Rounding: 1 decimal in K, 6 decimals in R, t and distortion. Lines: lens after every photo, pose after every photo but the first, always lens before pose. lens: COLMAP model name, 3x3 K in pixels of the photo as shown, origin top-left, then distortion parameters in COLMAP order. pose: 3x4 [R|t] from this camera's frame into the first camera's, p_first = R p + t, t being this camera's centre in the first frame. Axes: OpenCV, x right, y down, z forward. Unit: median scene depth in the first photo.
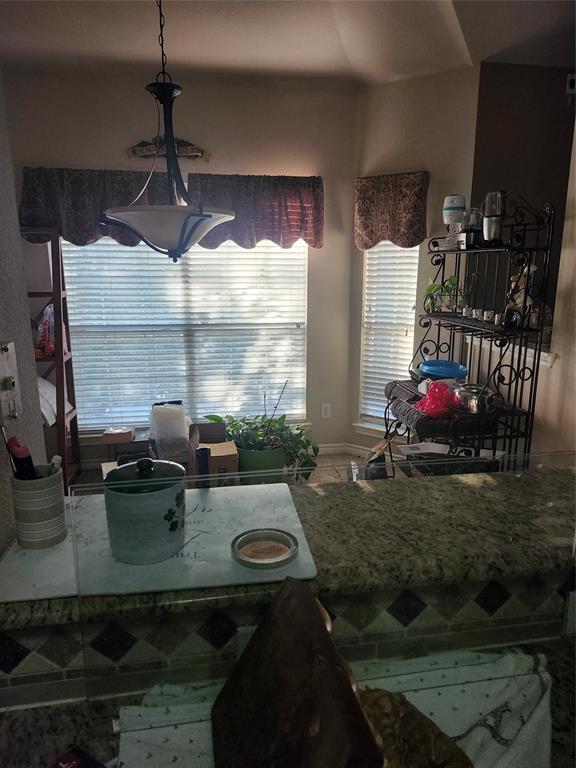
lens RADIAL K [[531.8, 0, 293.9], [0, 531.8, 389.8], [0, 0, 1]] dist [0.069856, -0.071393]
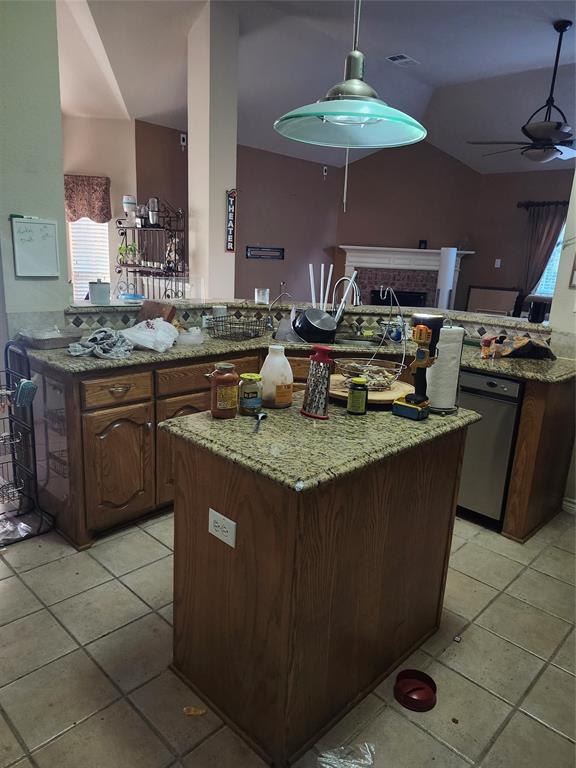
lens RADIAL K [[531.8, 0, 293.9], [0, 531.8, 389.8], [0, 0, 1]] dist [0.069856, -0.071393]
pose [[0.797873, -0.108124, 0.593049, -0.371994], [0.085713, 0.994136, 0.065934, 0.192423], [-0.596700, -0.001775, 0.802462, -0.708541]]
